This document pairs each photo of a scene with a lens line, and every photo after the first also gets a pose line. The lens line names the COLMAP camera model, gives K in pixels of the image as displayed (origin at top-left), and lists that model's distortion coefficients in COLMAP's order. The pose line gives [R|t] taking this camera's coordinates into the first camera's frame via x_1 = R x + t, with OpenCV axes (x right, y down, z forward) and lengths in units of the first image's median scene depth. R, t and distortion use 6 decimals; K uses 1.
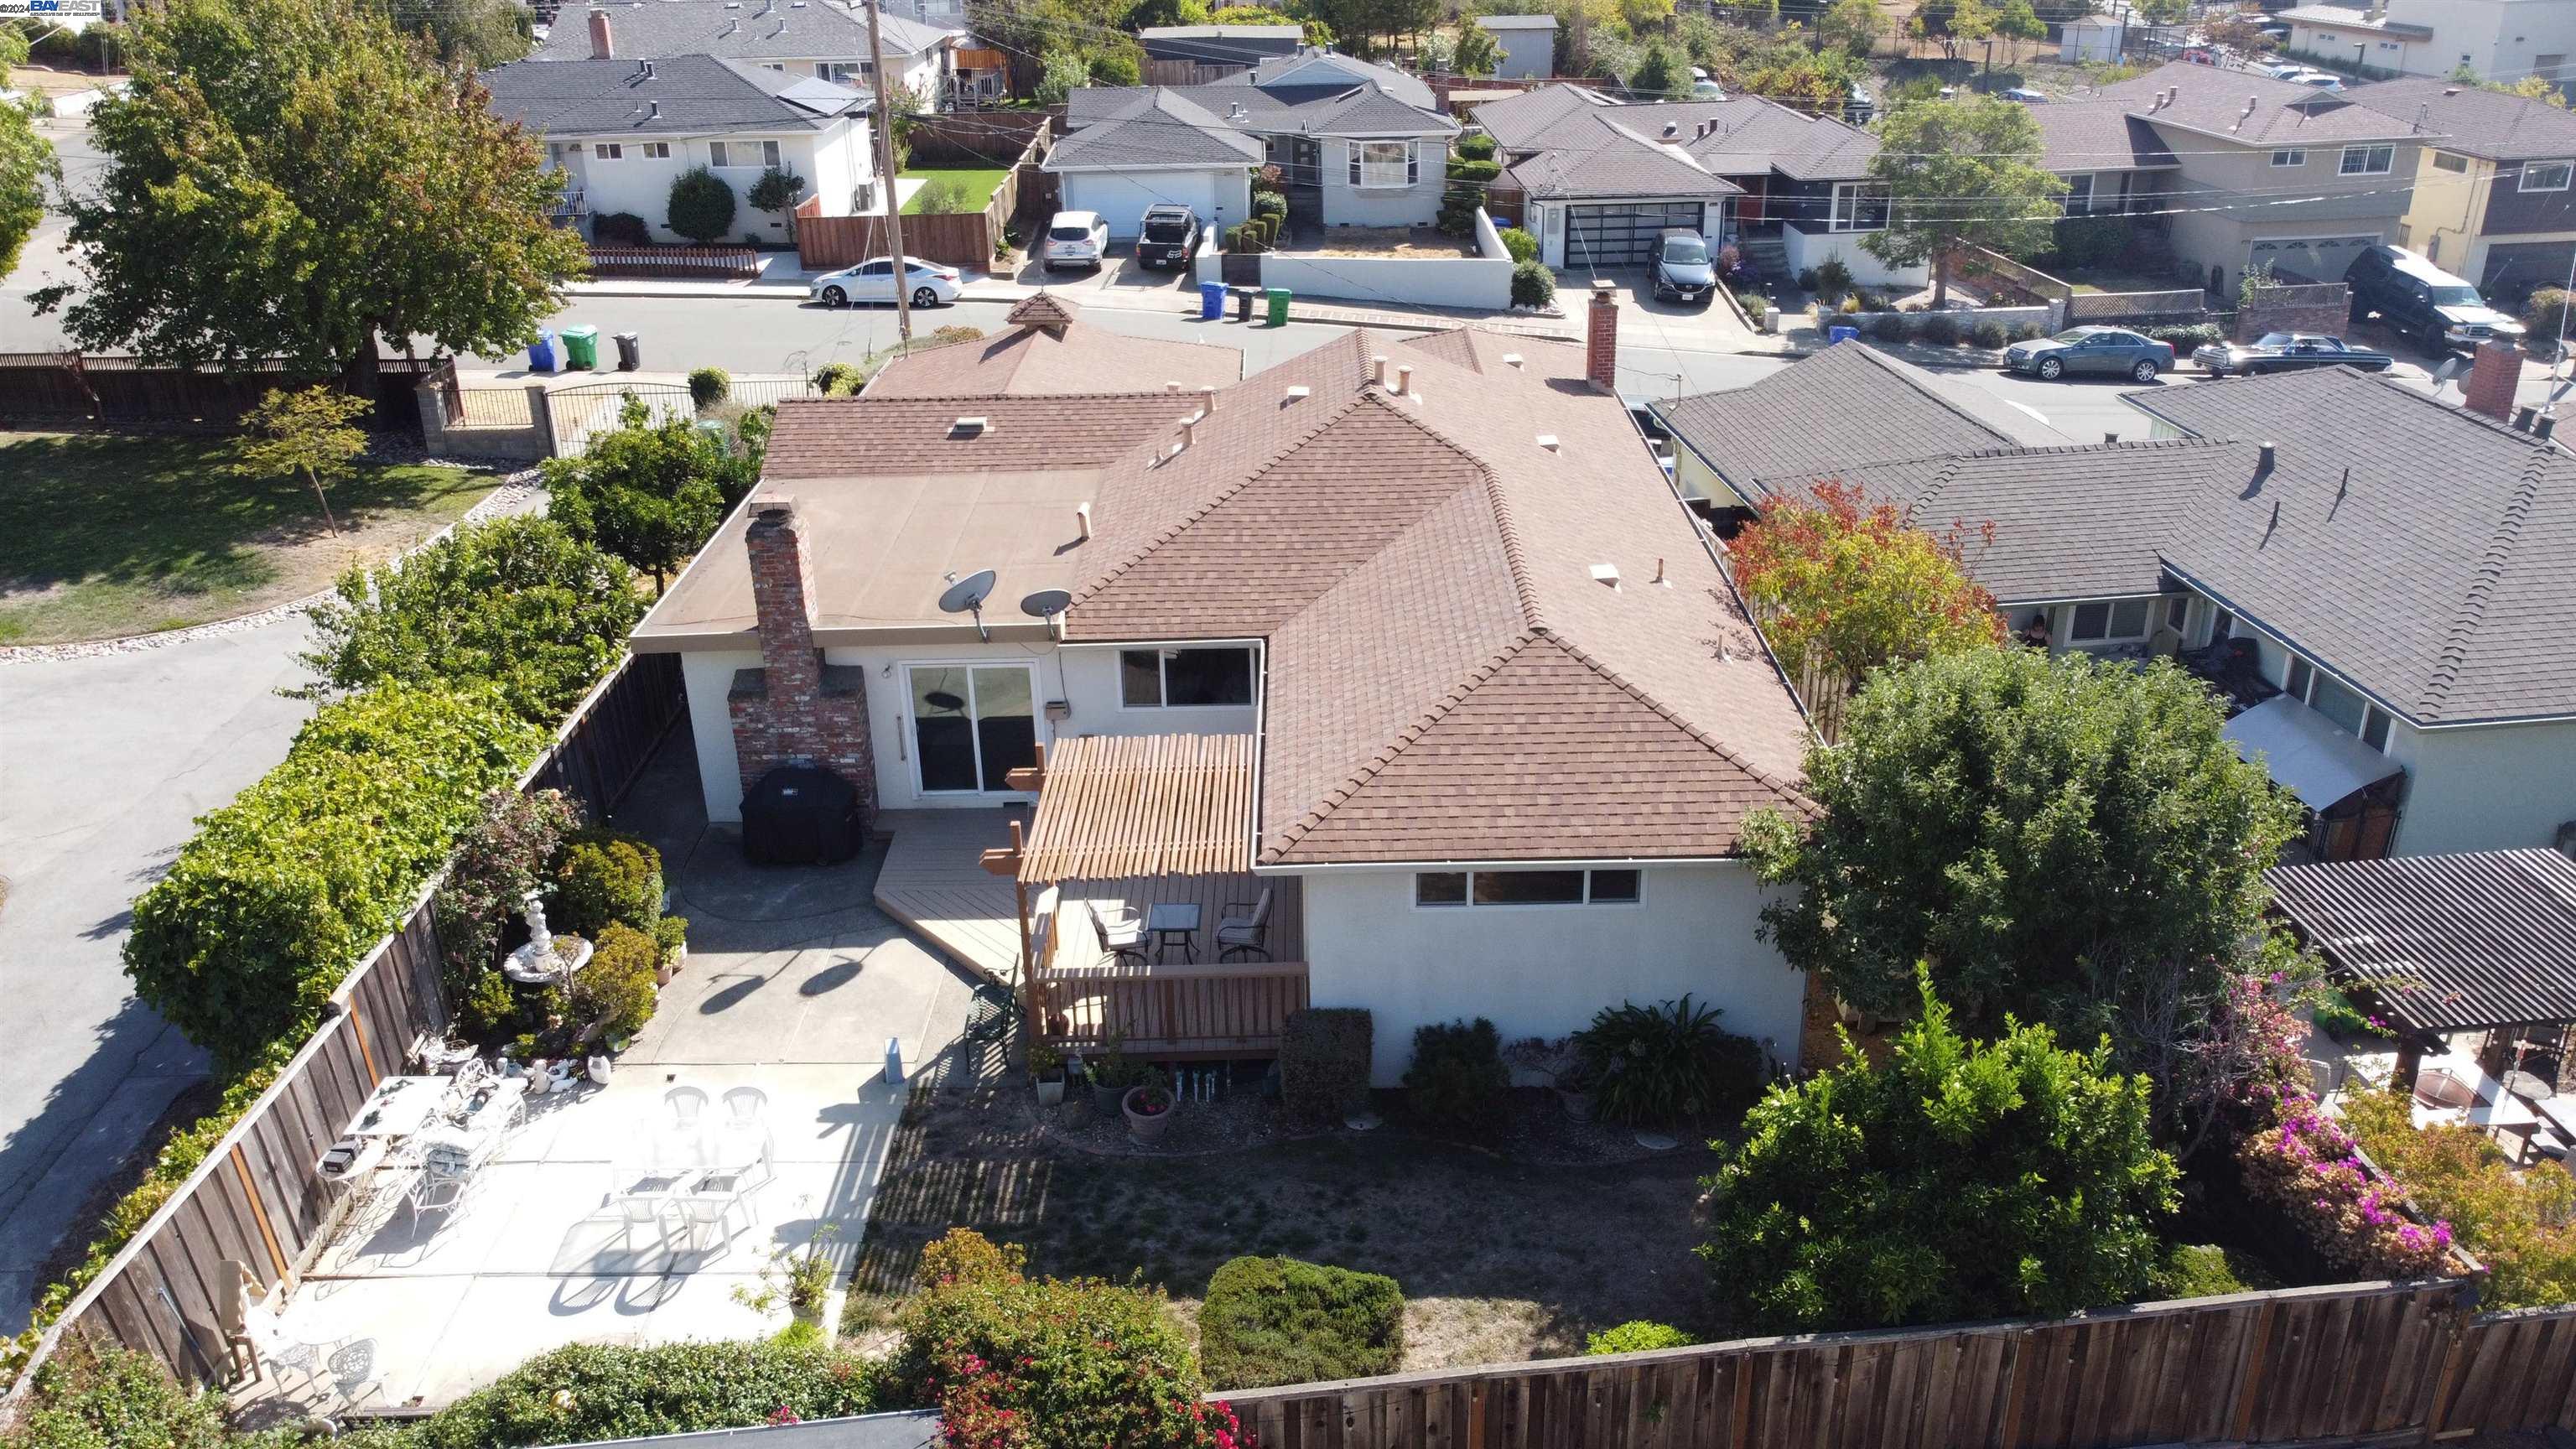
lens RADIAL K [[1952.8, 0, 1292.0], [0, 1952.8, 720.5], [0, 0, 1]] dist [0.007813, -0.008359]
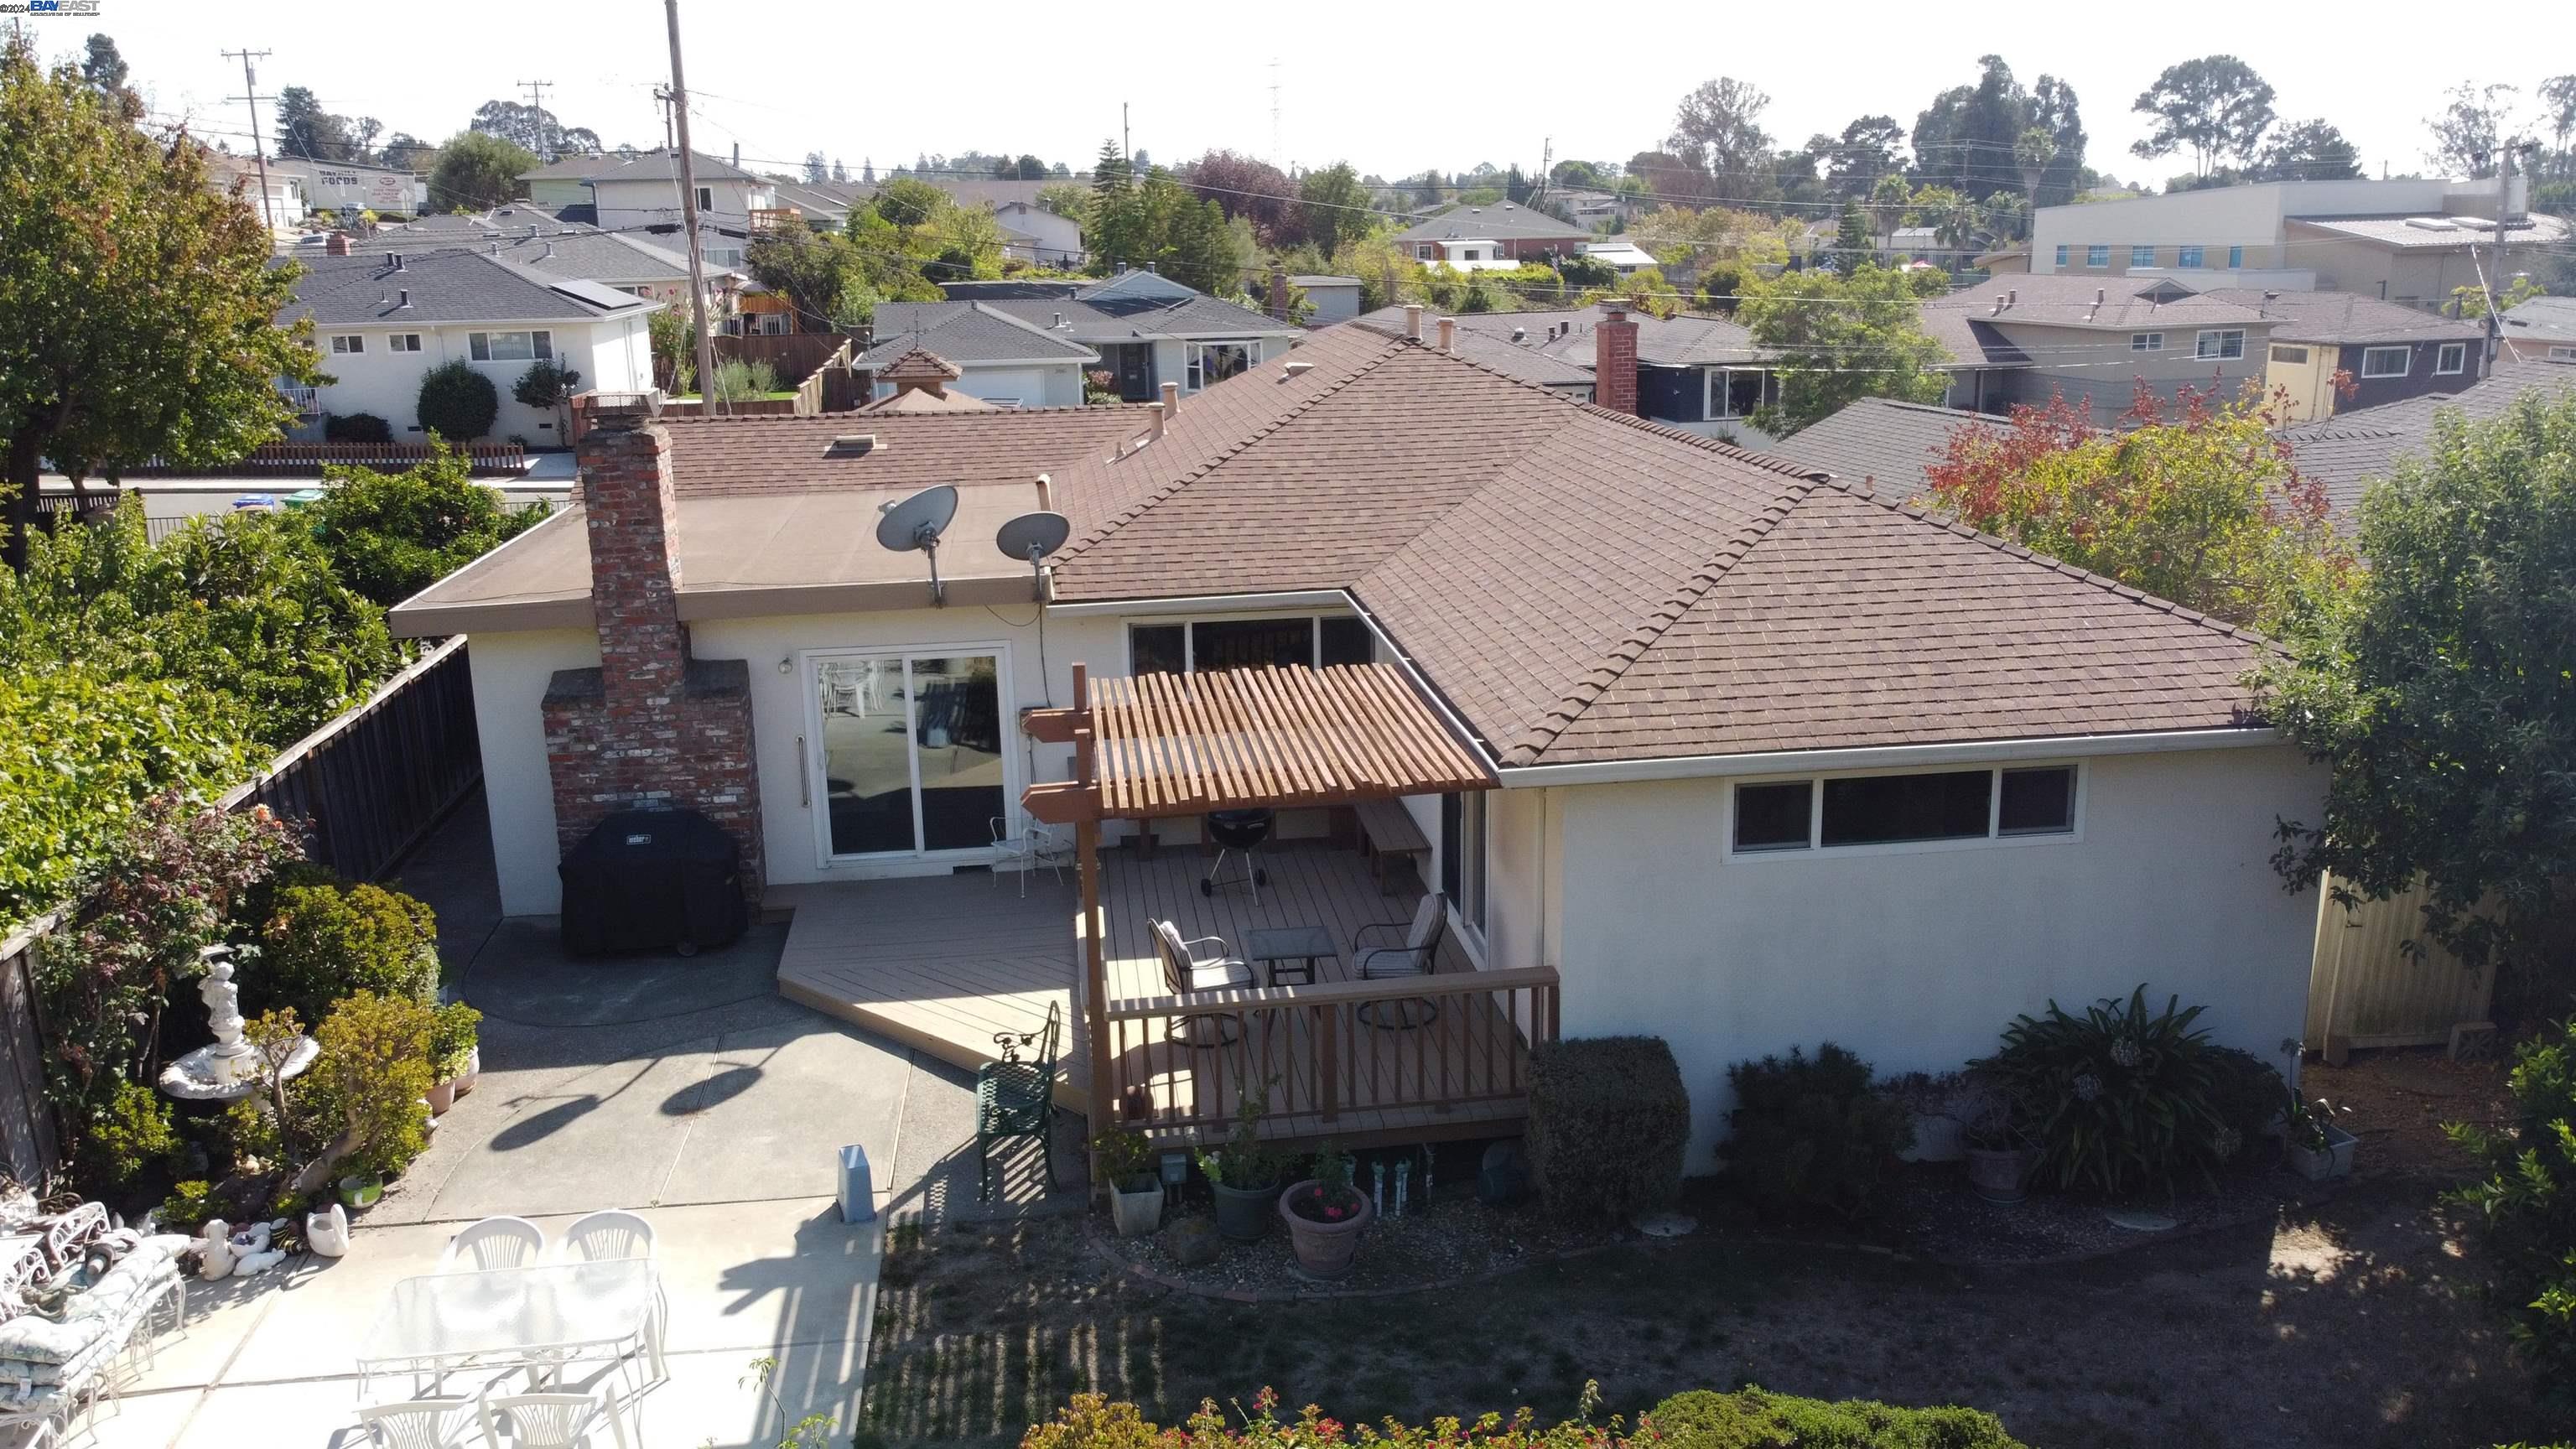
lens RADIAL K [[1952.8, 0, 1290.9], [0, 1952.8, 718.4], [0, 0, 1]] dist [0.007813, -0.008359]
pose [[0.991431, -0.031159, 0.126858, -0.122482], [0.053466, 0.982858, -0.176439, 0.124843], [-0.119185, 0.181710, 0.976103, 0.326876]]
